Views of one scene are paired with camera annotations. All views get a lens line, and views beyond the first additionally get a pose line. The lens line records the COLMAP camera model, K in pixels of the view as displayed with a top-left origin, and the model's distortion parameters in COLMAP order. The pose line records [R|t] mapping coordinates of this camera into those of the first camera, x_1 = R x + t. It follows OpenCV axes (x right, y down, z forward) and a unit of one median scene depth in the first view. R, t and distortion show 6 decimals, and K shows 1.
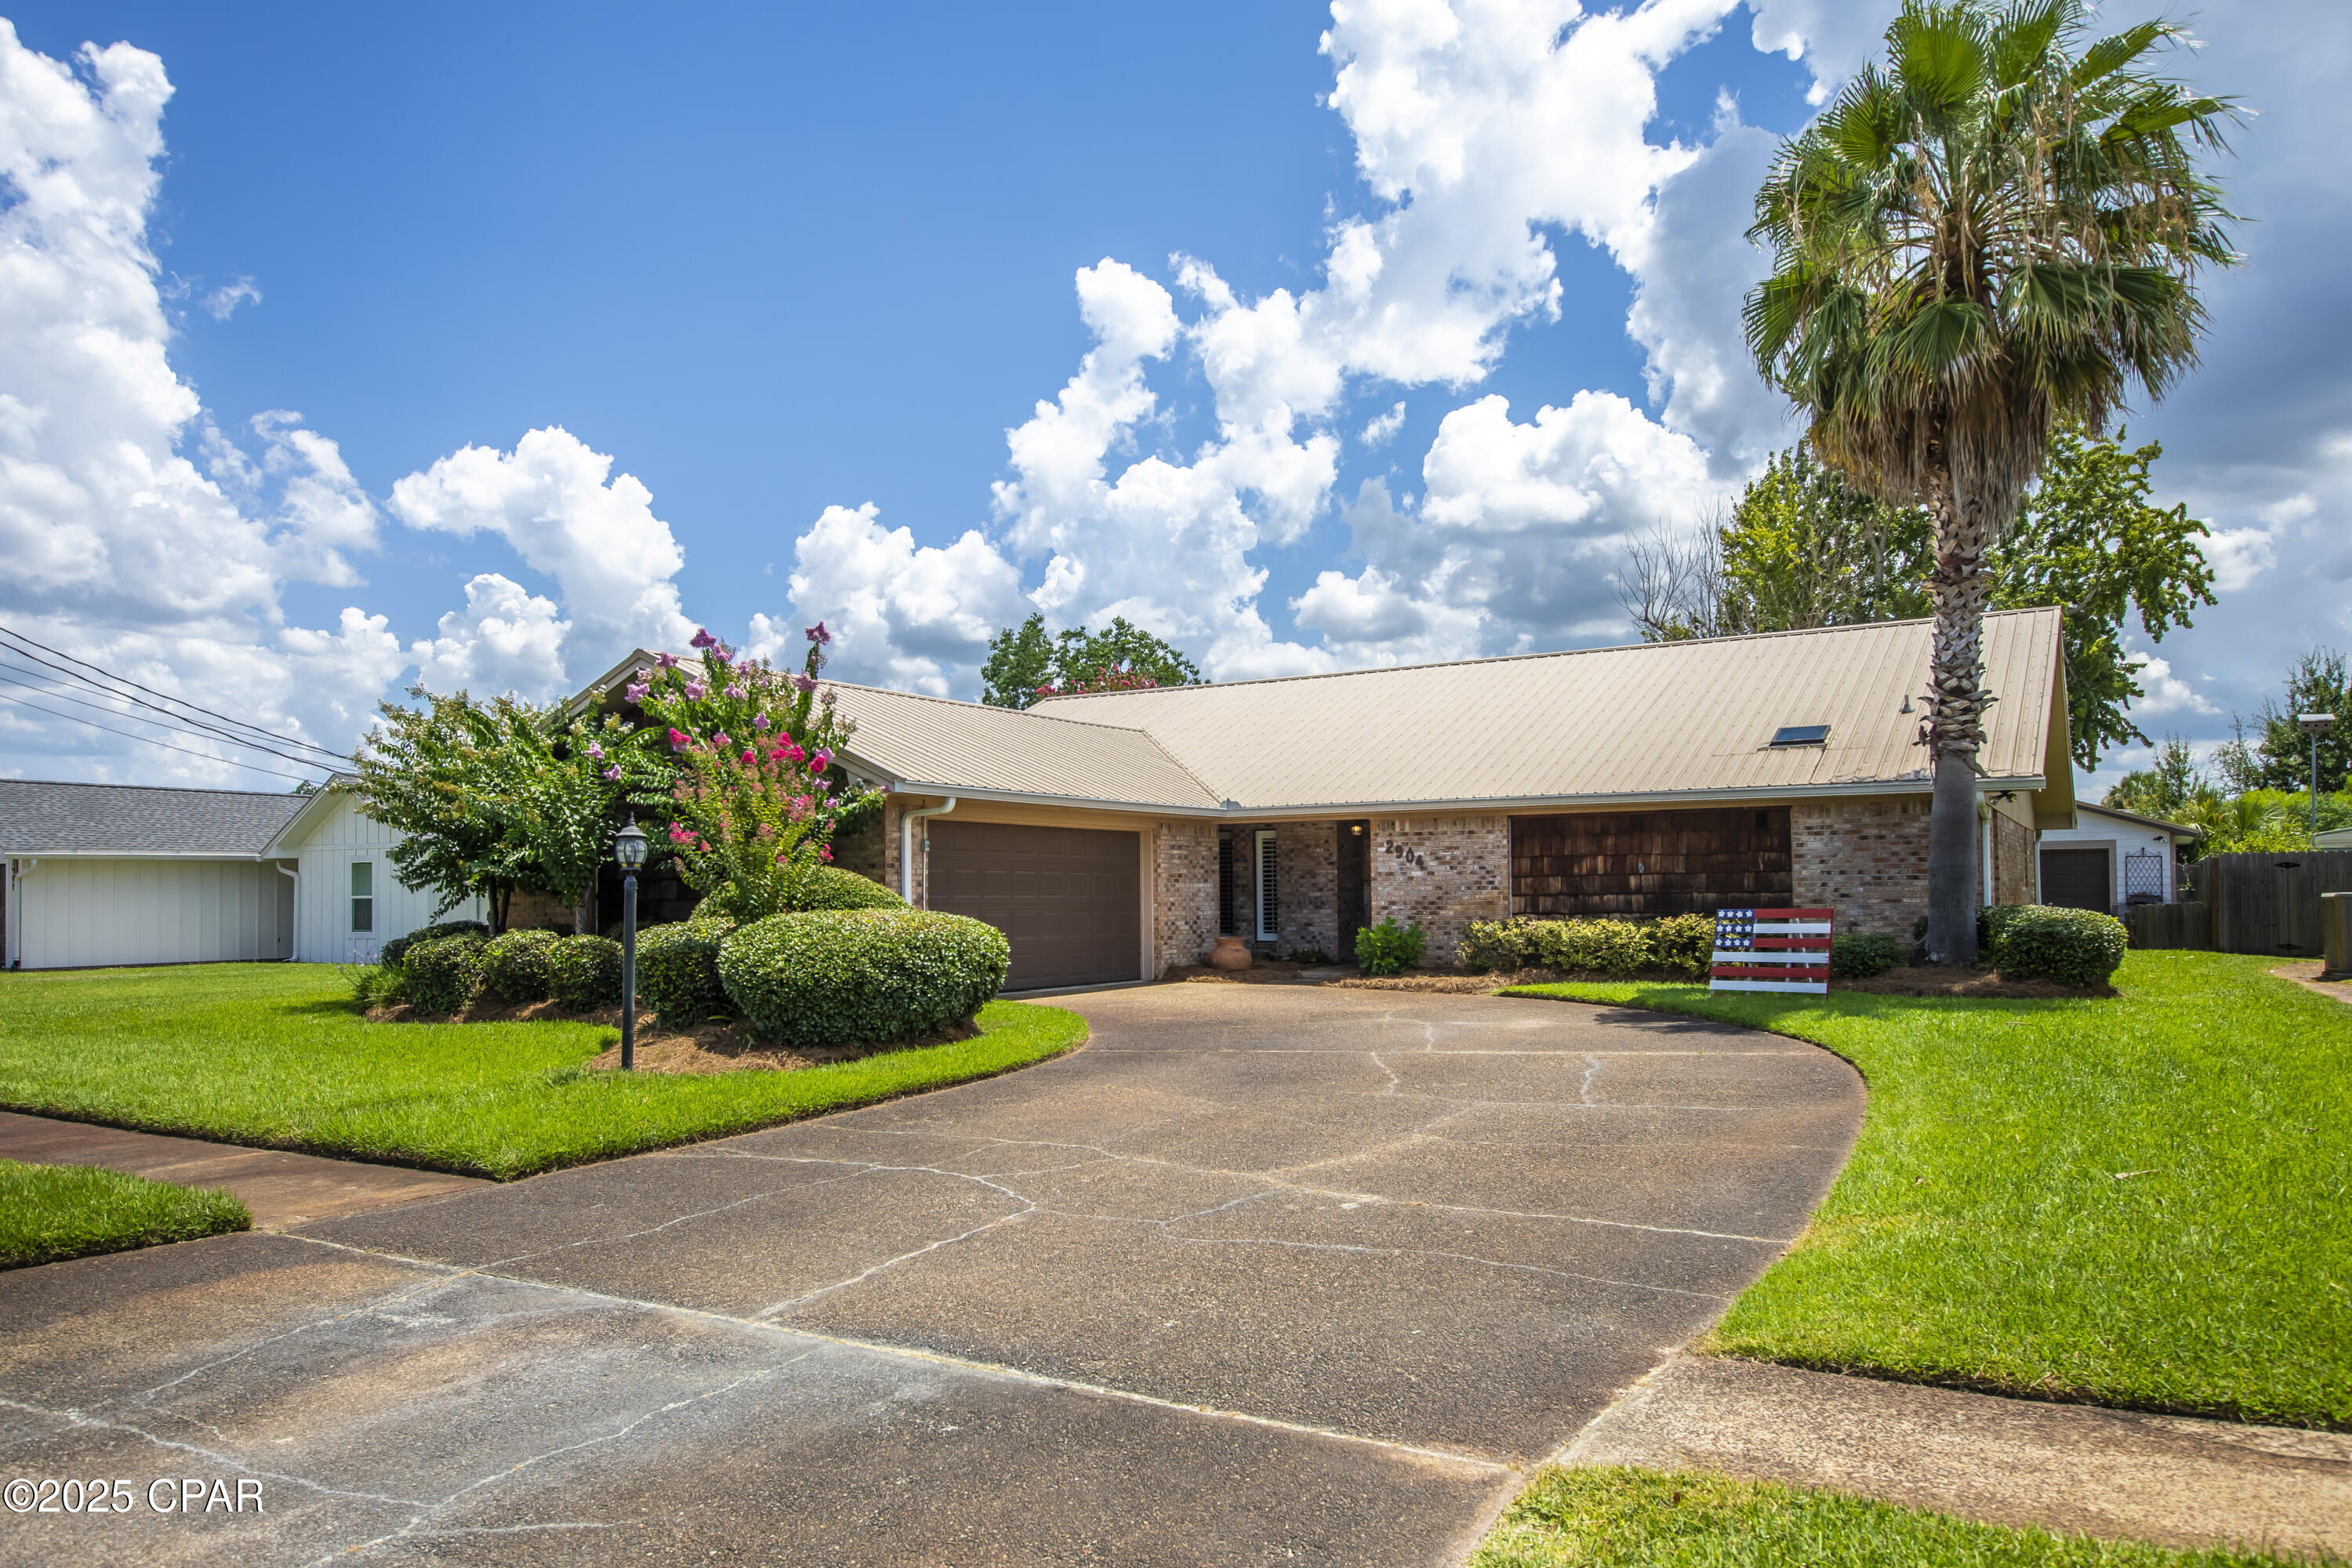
lens RADIAL K [[1541.0, 0, 1179.4], [0, 1541.0, 794.2], [0, 0, 1]] dist [-0.003056, -0.000068]
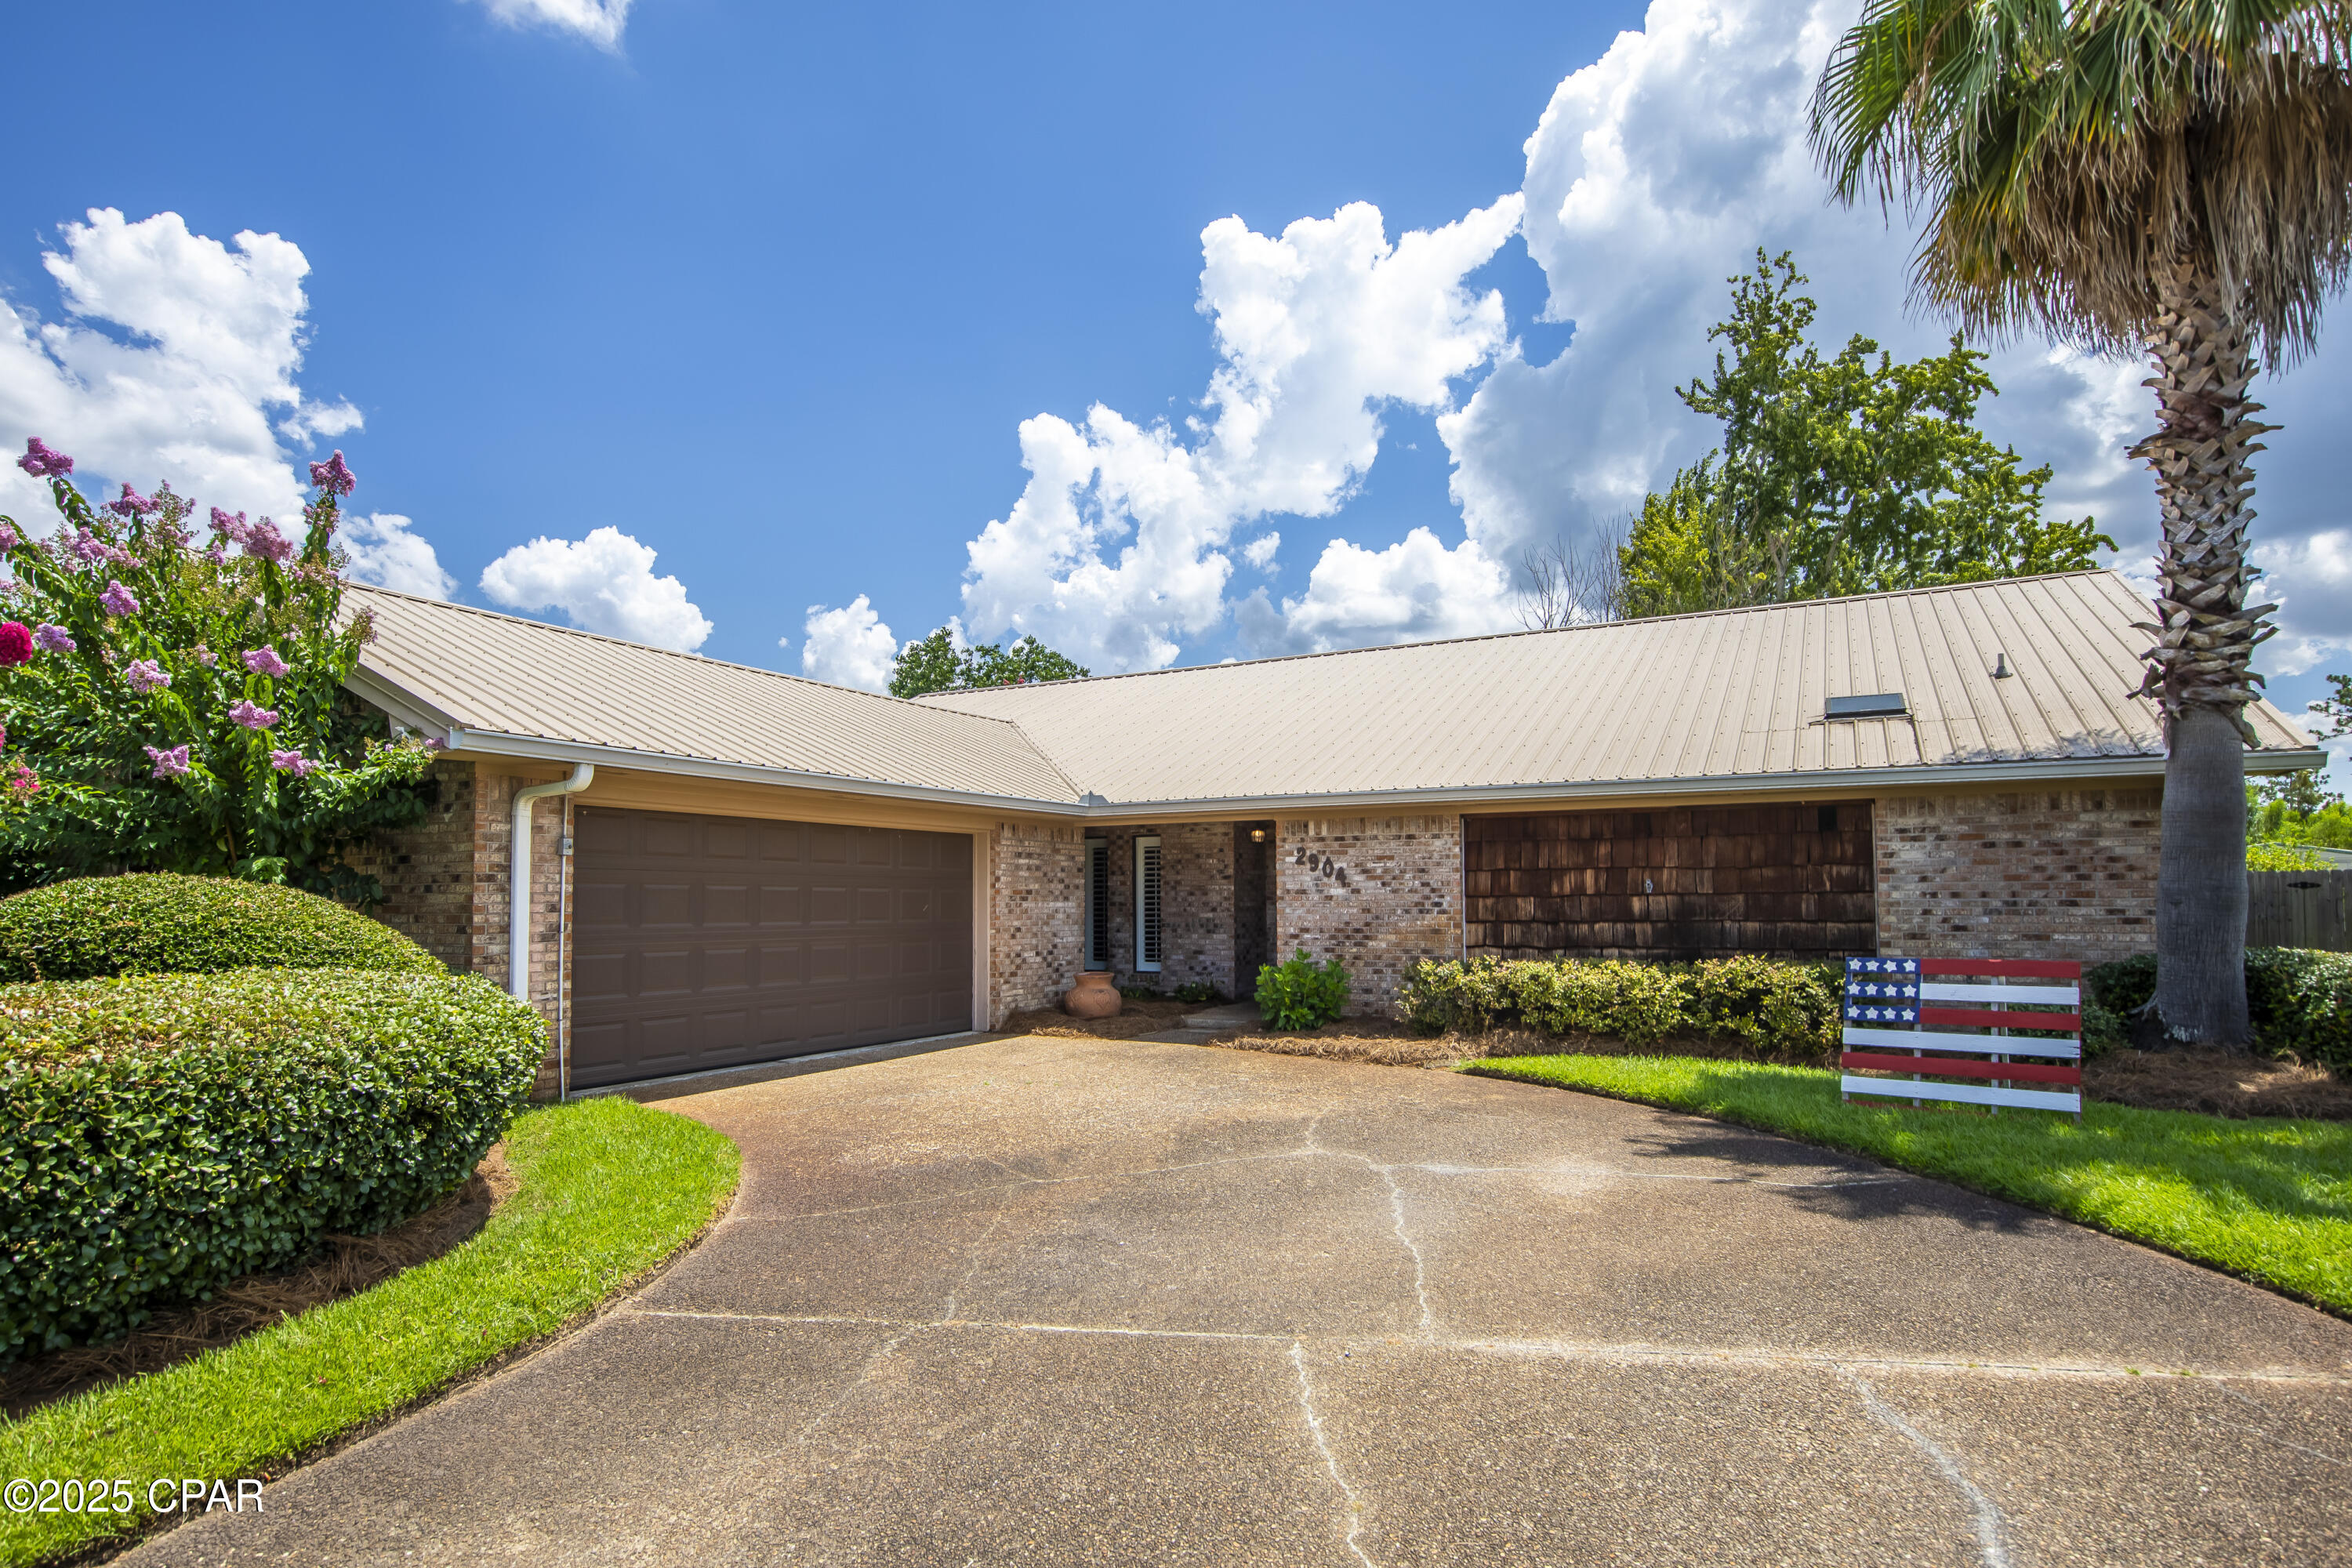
lens RADIAL K [[1220.1, 0, 1170.7], [0, 1220.1, 781.1], [0, 0, 1]] dist [0.004291, 0.000099]
pose [[0.999027, 0.008785, 0.043209, 0.049863], [-0.007369, 0.999434, -0.032837, 0.019075], [-0.043473, 0.032486, 0.998526, 0.437217]]
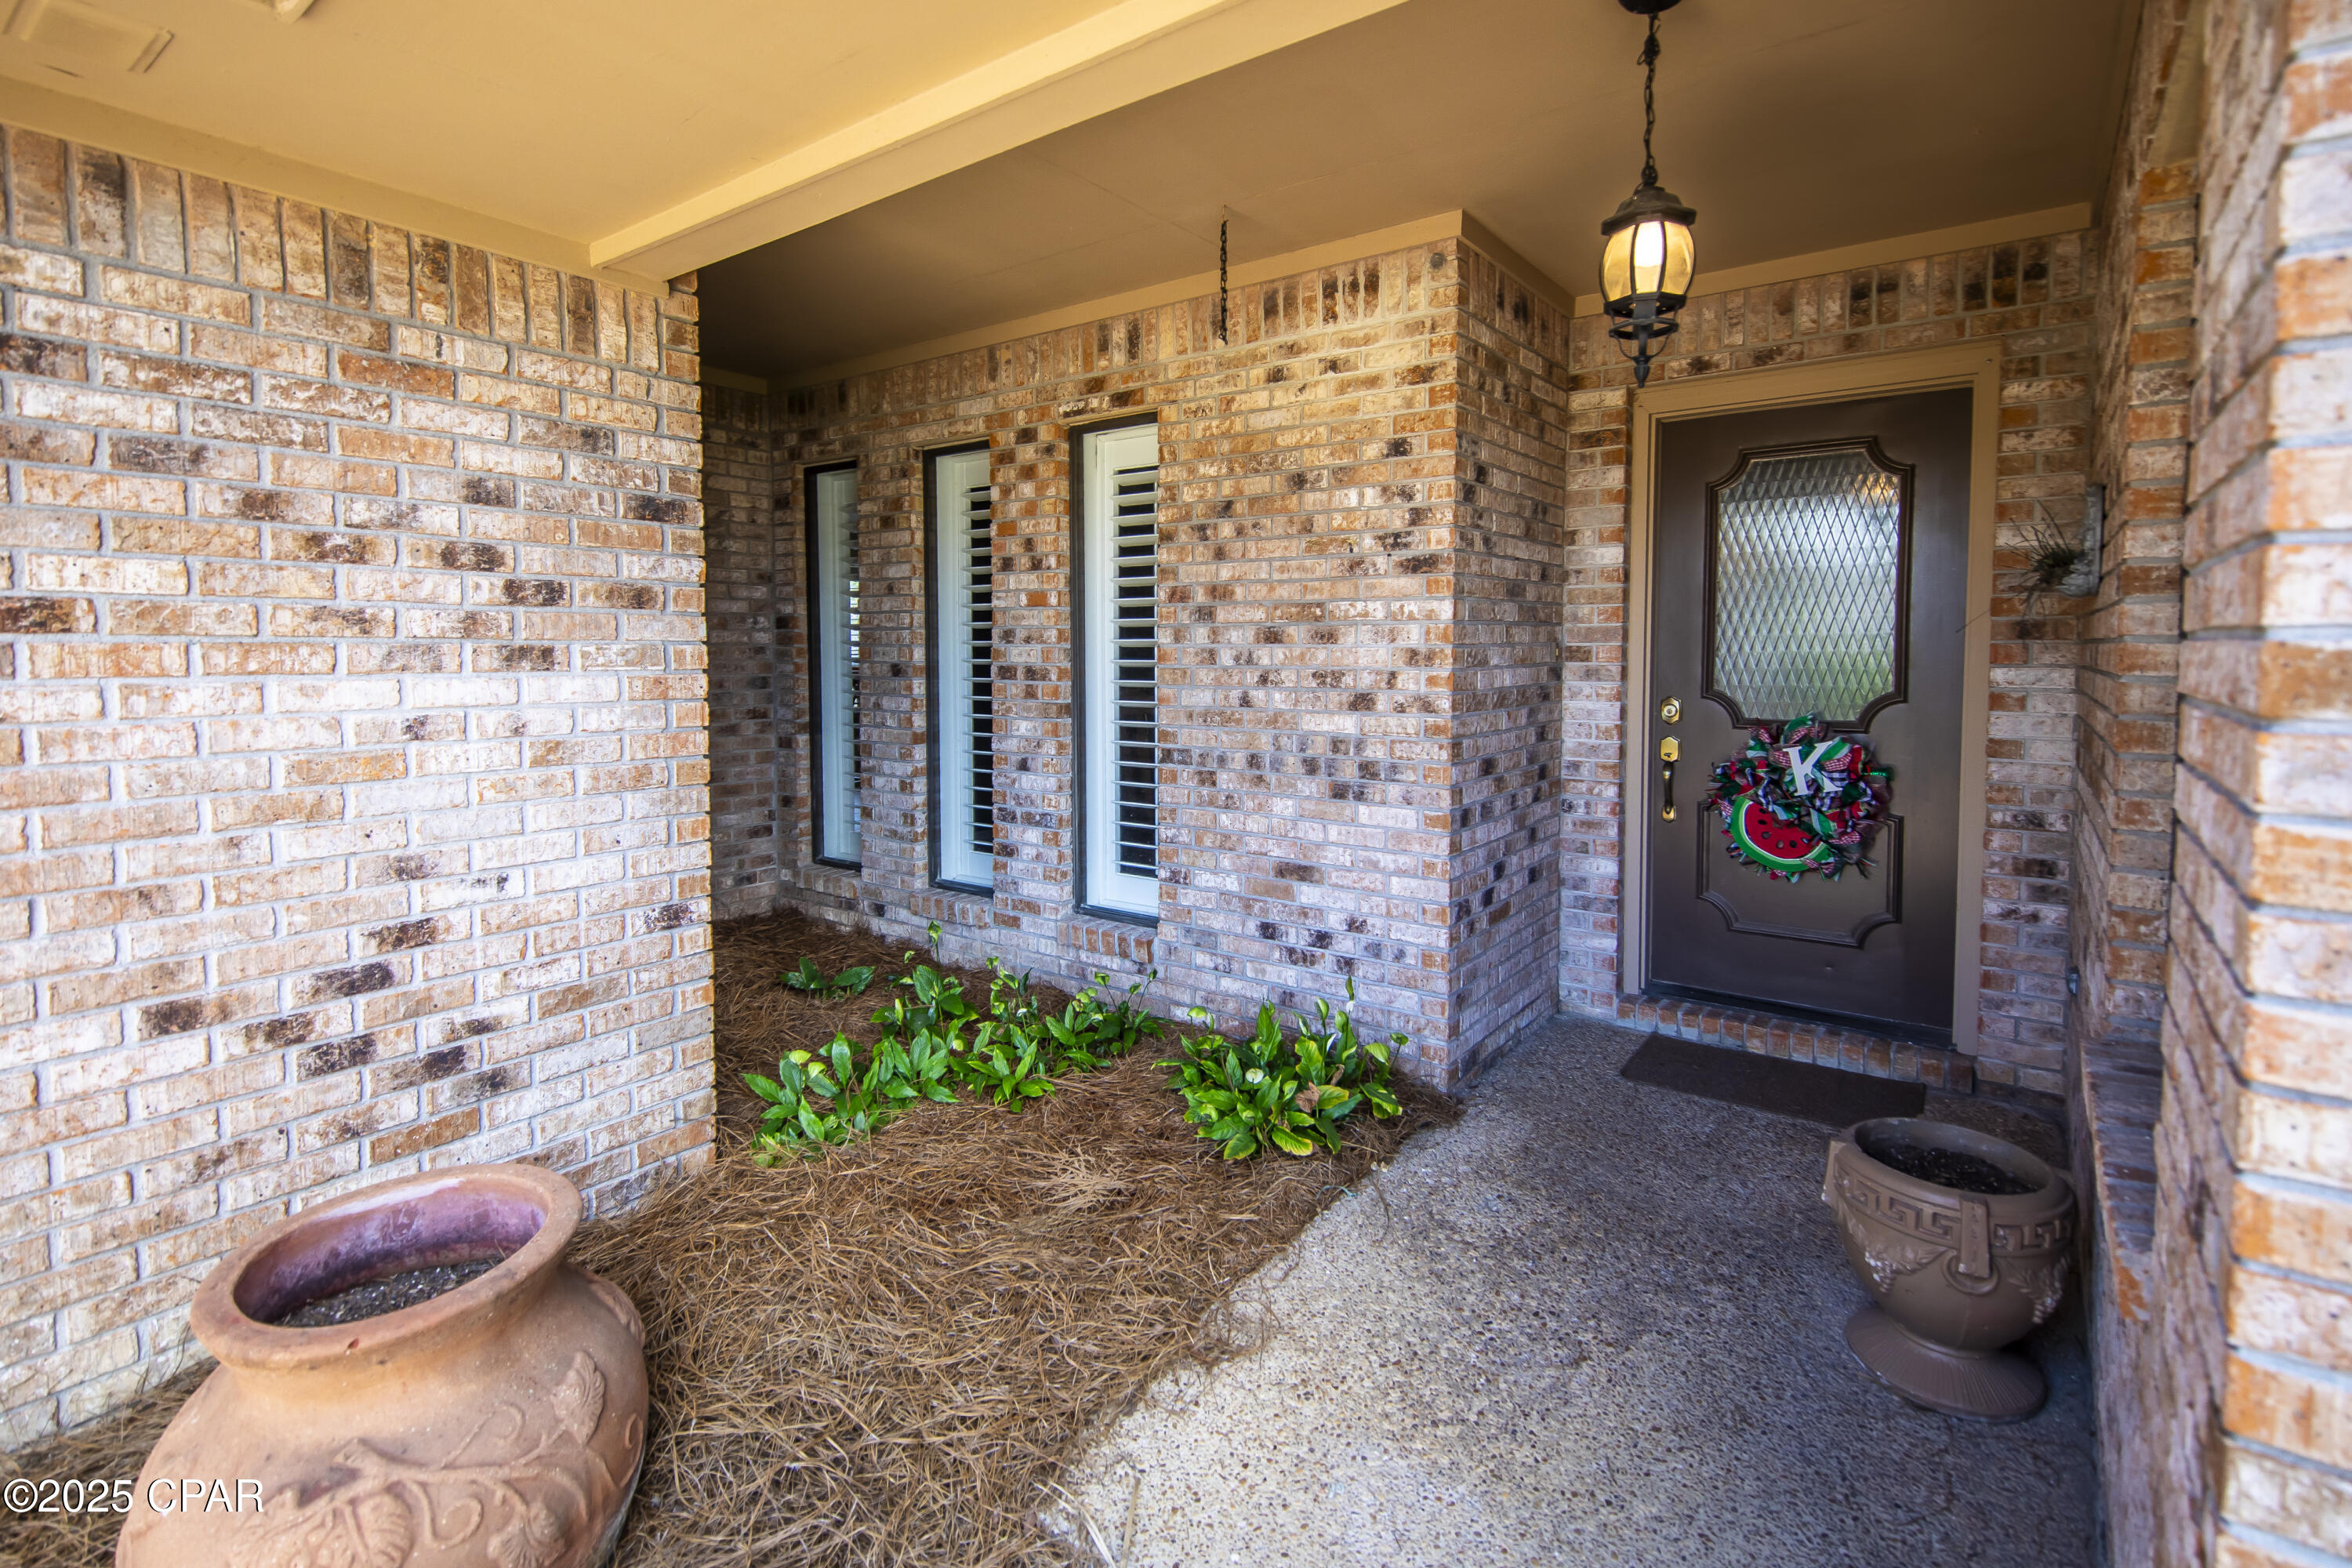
lens RADIAL K [[1136.4, 0, 1144.0], [0, 1136.4, 677.0], [0, 0, 1]] dist [0.015583, -0.000086]
pose [[0.992445, 0.011715, -0.122129, 0.100507], [-0.000849, 0.996063, 0.088646, 0.056586], [0.122687, -0.087872, 0.988548, 1.049051]]
